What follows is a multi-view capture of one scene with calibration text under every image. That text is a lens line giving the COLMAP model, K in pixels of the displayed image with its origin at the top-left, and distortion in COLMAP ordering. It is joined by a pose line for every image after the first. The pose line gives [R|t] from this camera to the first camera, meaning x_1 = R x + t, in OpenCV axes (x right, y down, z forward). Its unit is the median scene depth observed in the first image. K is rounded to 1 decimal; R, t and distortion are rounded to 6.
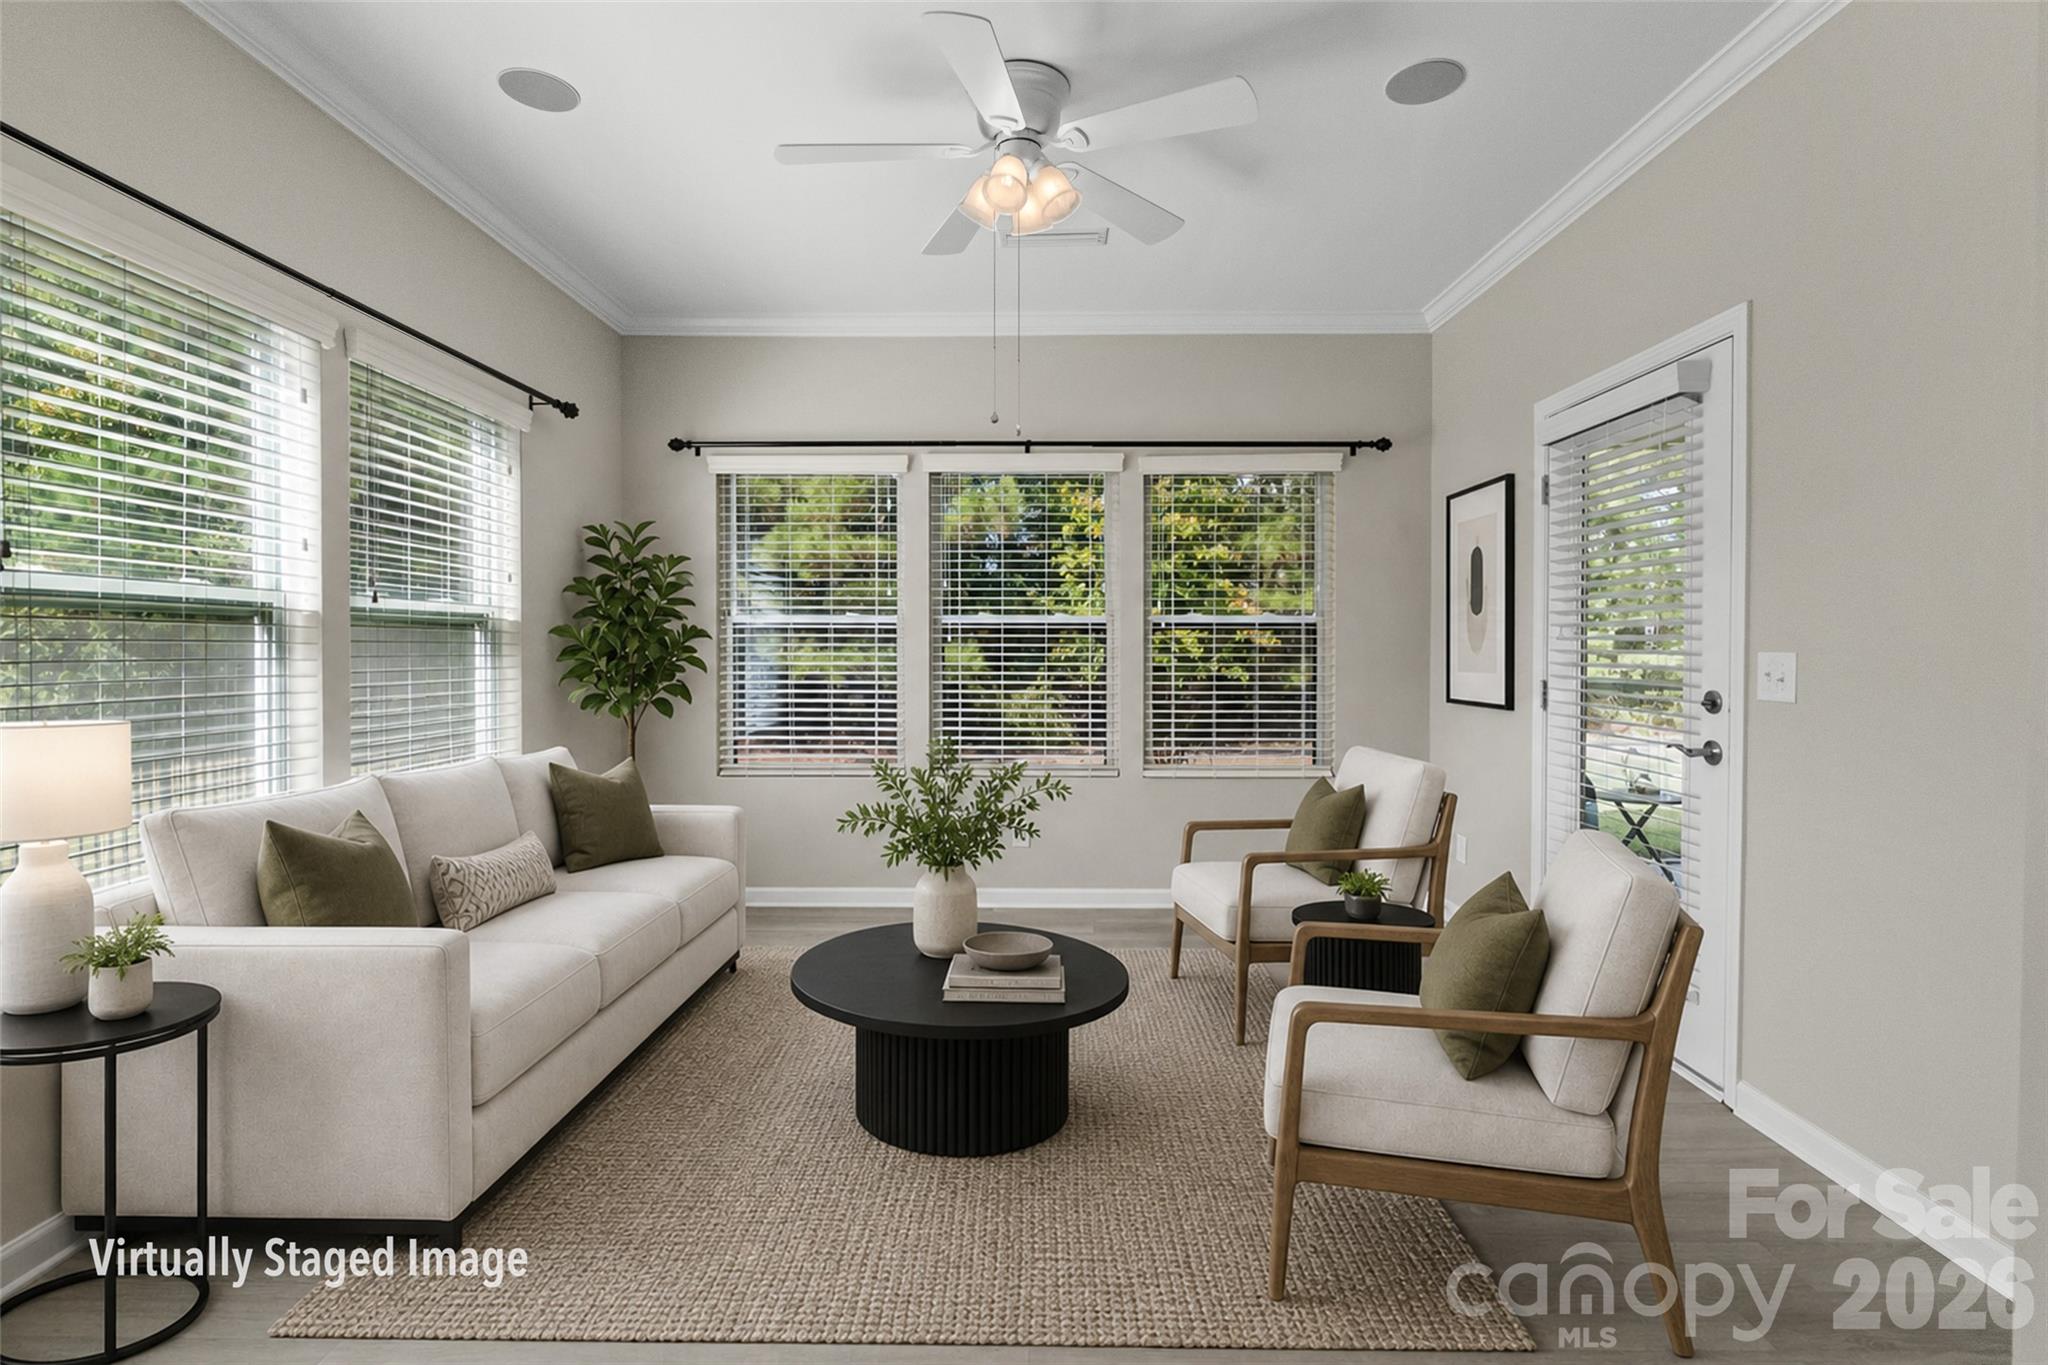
lens RADIAL K [[971.3, 0, 1026.2], [0, 971.3, 631.8], [0, 0, 1]] dist [-0.003908, -0.000023]
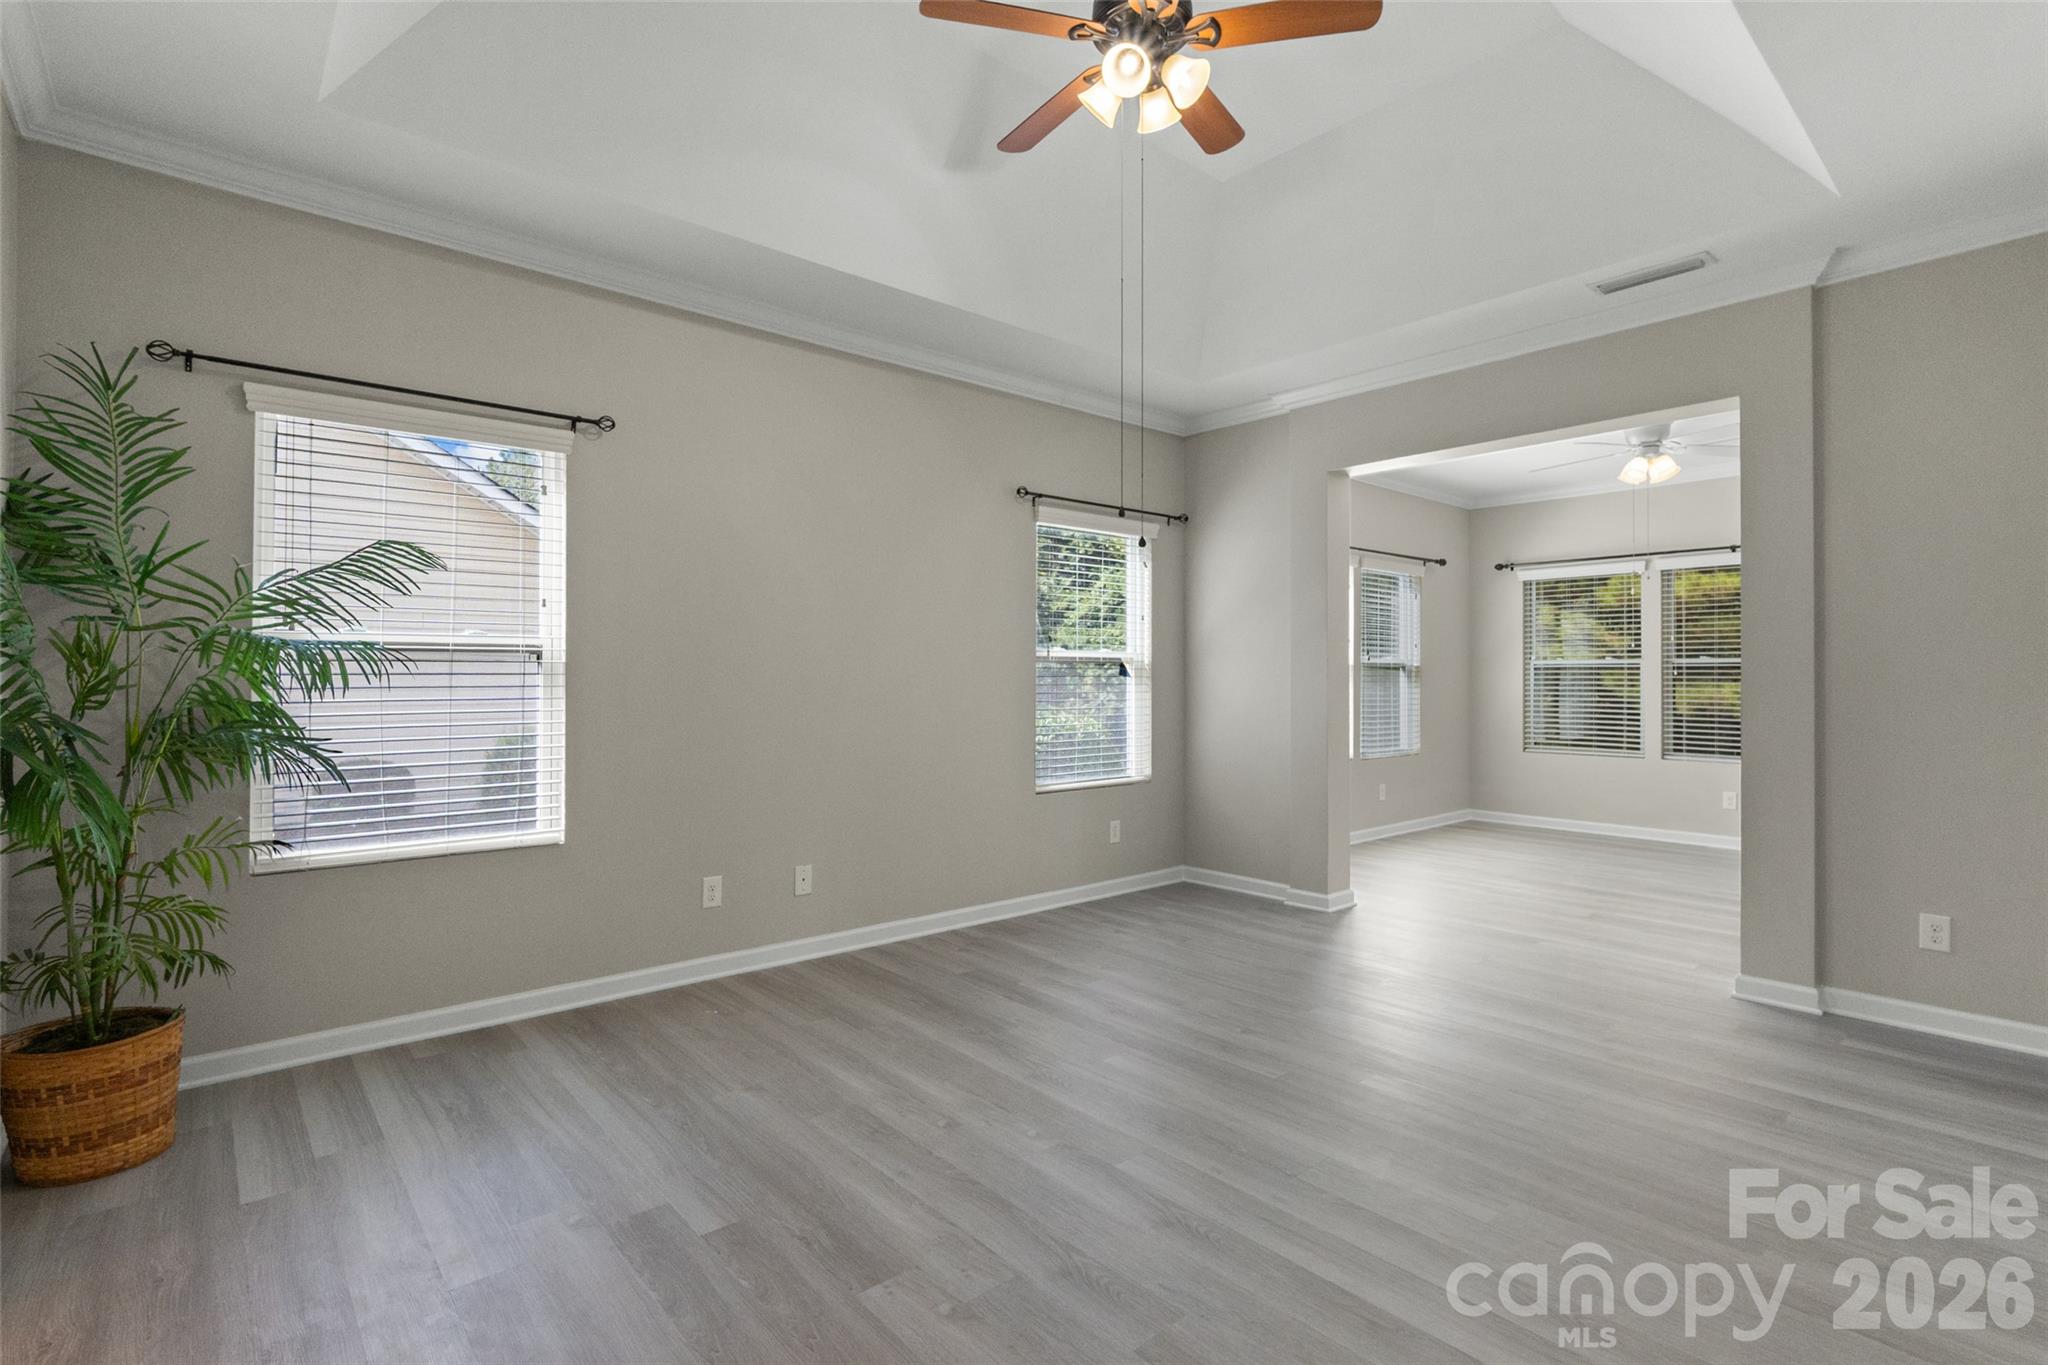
lens RADIAL K [[970.8, 0, 1024.0], [0, 970.8, 682.5], [0, 0, 1]] dist [-0.002534, -0.000115]
pose [[0.666364, 0.004872, -0.745610, 0.397888], [0.008827, 0.999857, 0.014422, -0.010082], [0.745574, -0.016192, 0.666226, -0.870297]]
